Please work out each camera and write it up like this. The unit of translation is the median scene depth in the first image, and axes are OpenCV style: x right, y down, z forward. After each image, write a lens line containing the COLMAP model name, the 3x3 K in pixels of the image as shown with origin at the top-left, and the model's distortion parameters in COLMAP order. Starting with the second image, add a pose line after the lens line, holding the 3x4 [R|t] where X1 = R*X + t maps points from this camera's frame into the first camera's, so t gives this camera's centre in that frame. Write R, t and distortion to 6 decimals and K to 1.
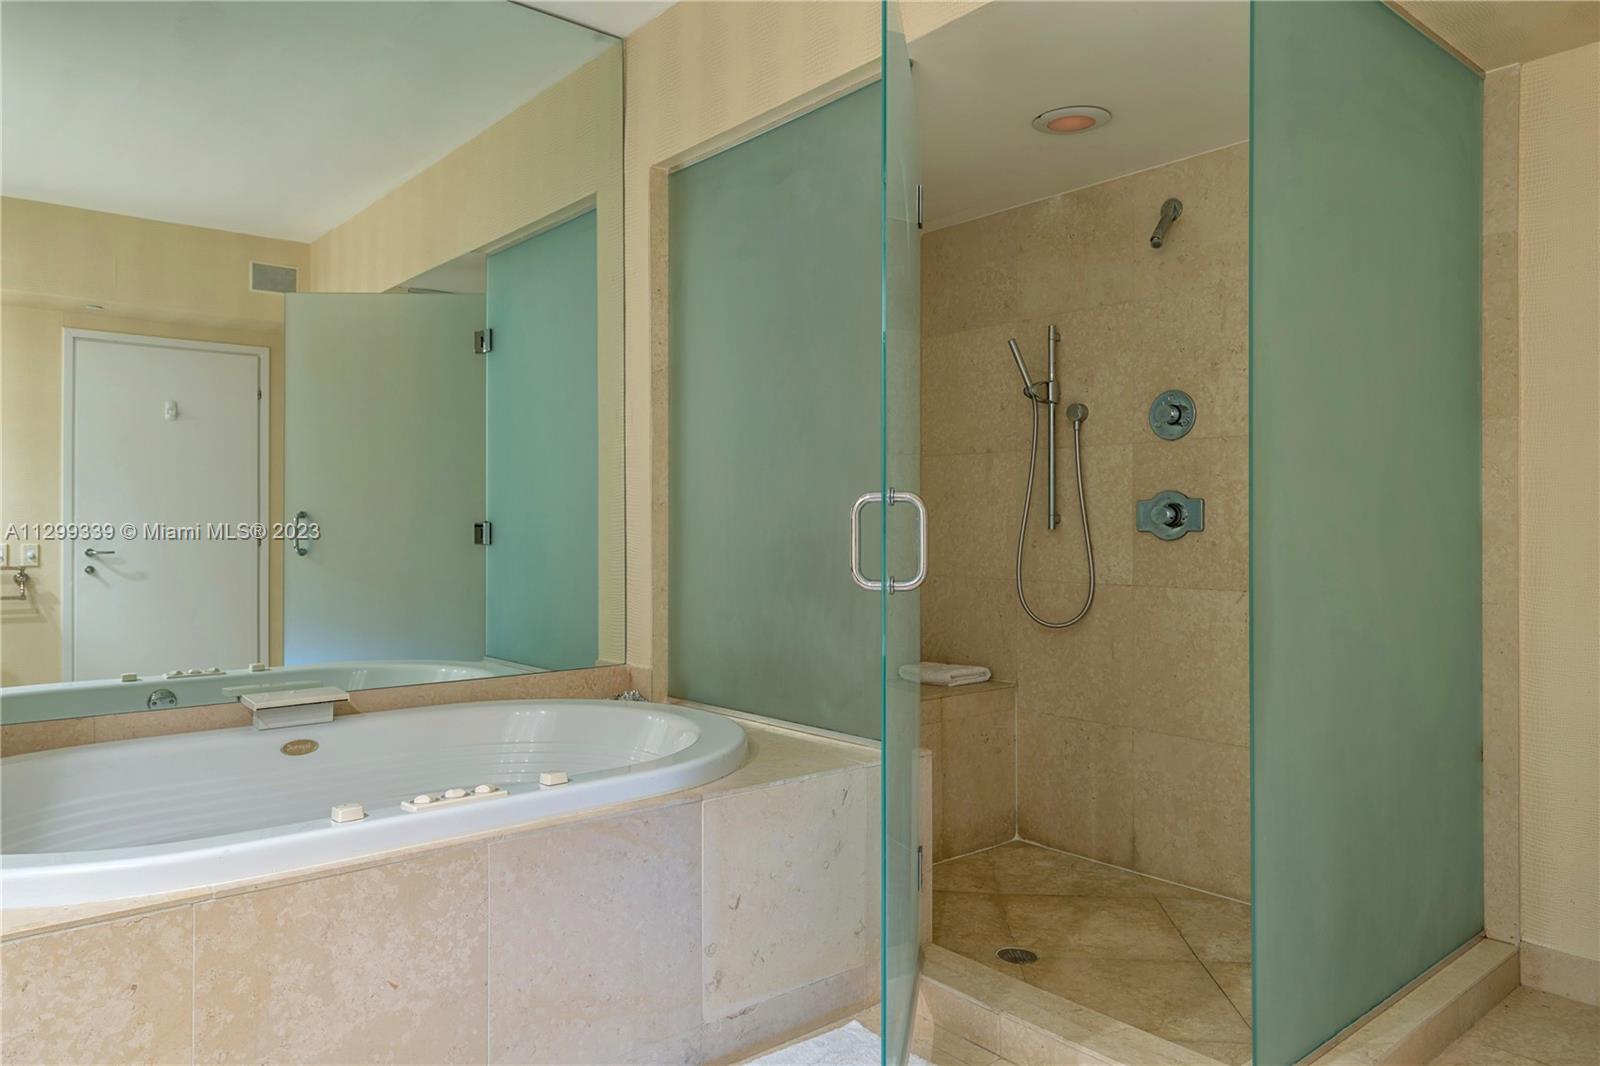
lens RADIAL K [[1048.0, 0, 800.7], [0, 1048.0, 531.8], [0, 0, 1]] dist [0.001174, -0.000339]
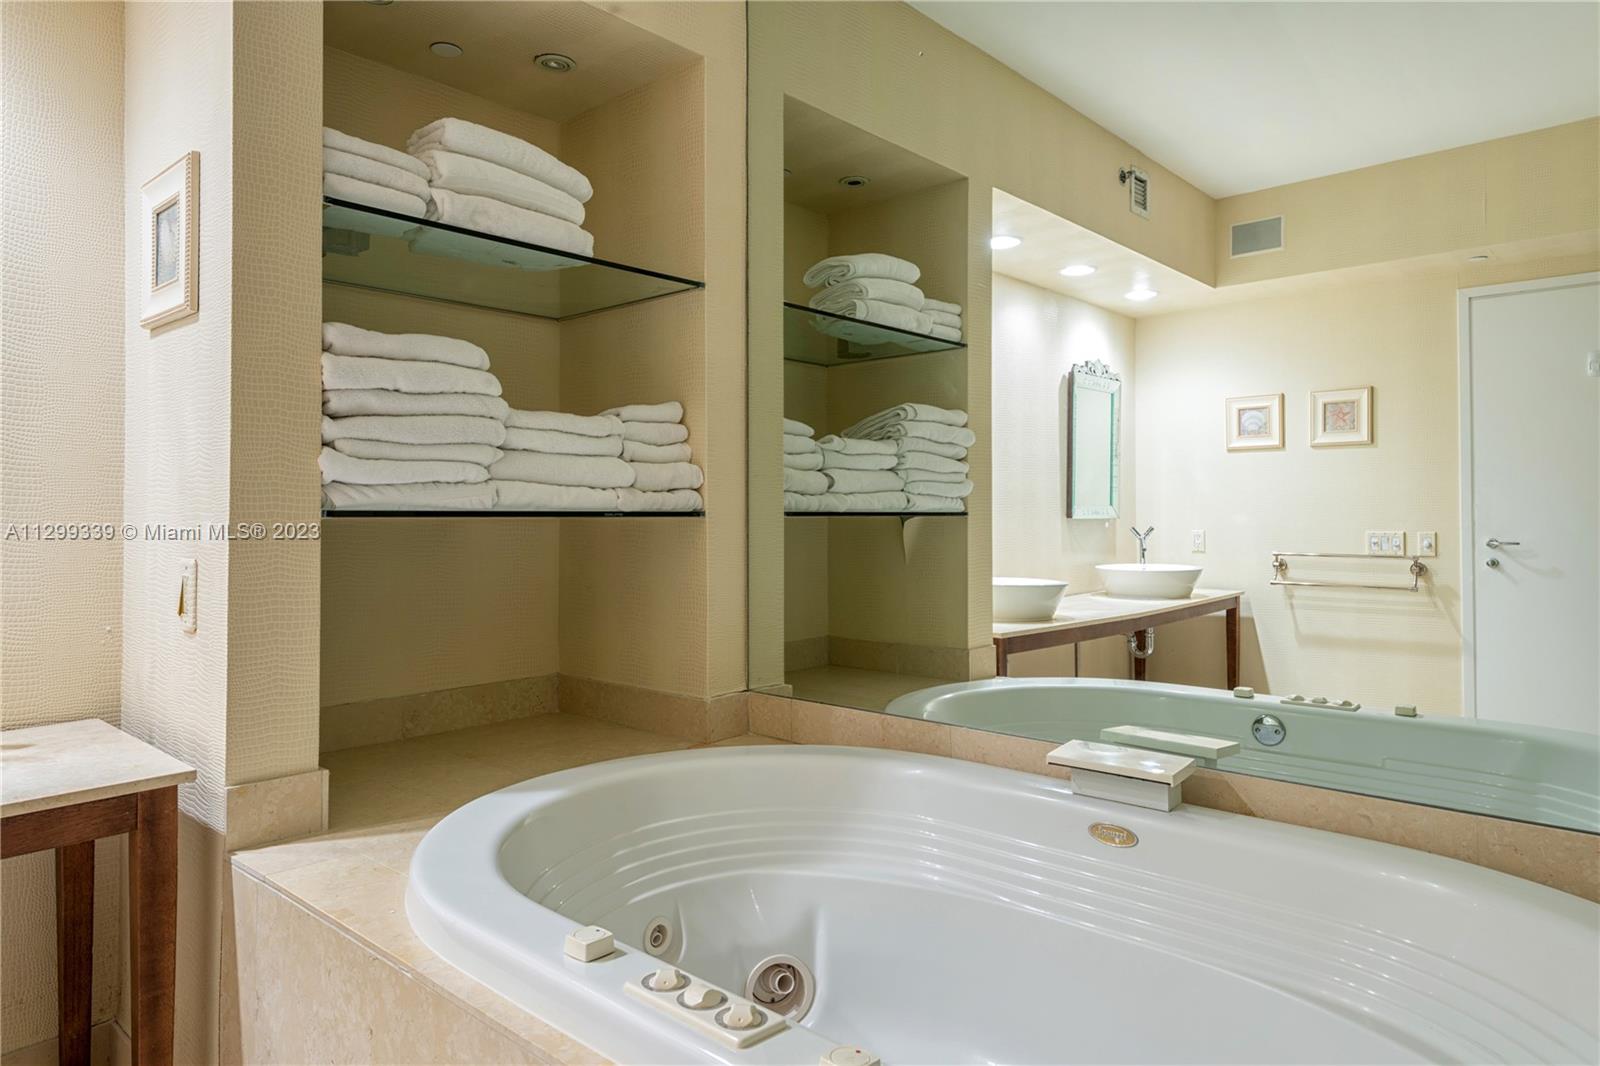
lens RADIAL K [[1011.5, 0, 801.3], [0, 1011.5, 527.4], [0, 0, 1]] dist [0.008739, -0.000597]
pose [[0.143037, 0.009945, -0.989667, 0.072081], [0.001124, 0.999947, 0.010210, -0.002300], [0.989717, -0.002573, 0.143018, 0.325415]]
